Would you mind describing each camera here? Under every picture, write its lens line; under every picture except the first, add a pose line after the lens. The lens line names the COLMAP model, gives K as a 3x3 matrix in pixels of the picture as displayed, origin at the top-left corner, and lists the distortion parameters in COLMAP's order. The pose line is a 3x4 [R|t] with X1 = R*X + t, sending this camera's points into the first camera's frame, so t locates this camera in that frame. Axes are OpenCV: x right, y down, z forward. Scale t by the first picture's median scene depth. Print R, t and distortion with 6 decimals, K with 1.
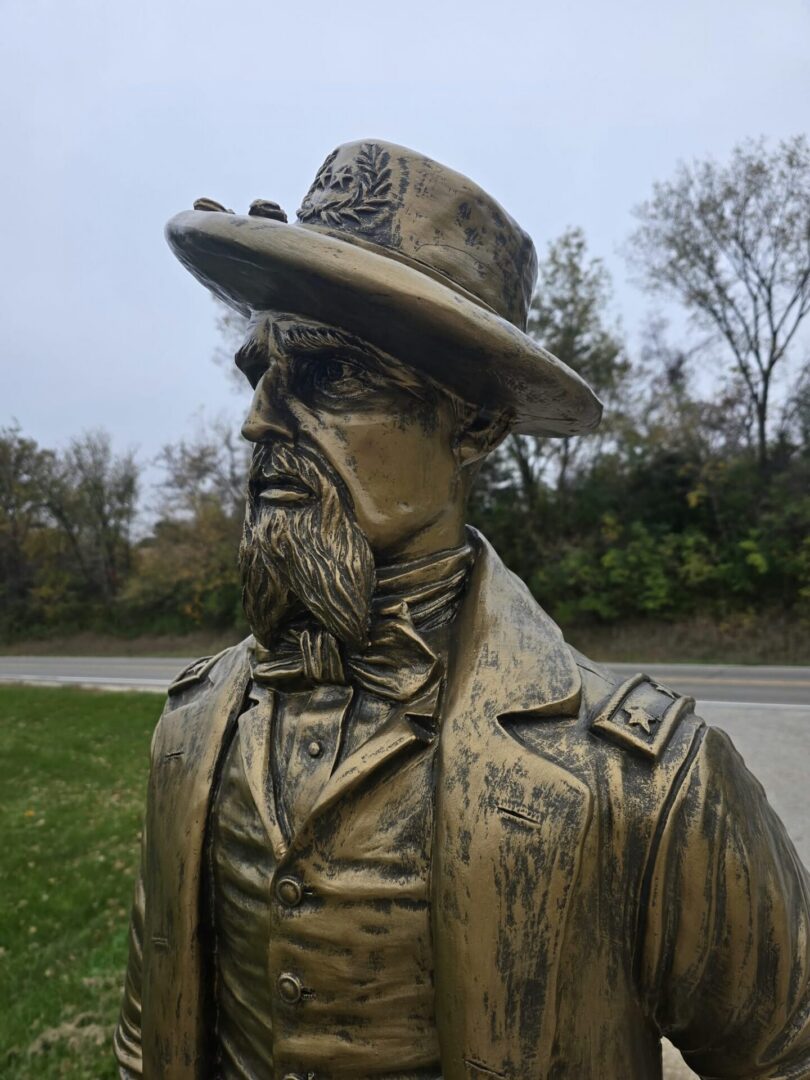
lens RADIAL K [[741.6, 0, 398.9], [0, 741.6, 537.0], [0, 0, 1]] dist [0.044204, -0.054357]
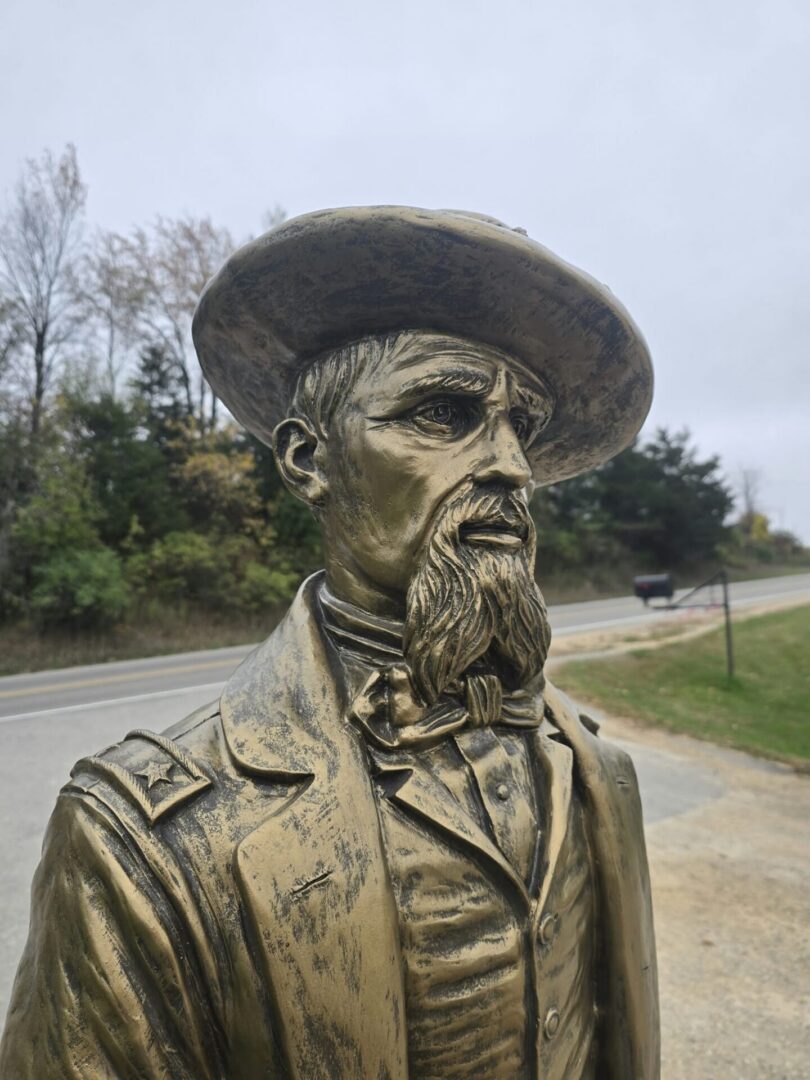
lens RADIAL K [[747.9, 0, 407.3], [0, 747.9, 523.3], [0, 0, 1]] dist [0.039711, -0.053598]
pose [[0.299809, 0.077687, 0.950831, -1.176064], [-0.032214, 0.996935, -0.071296, -0.004056], [-0.953455, -0.009255, 0.301393, 0.832413]]
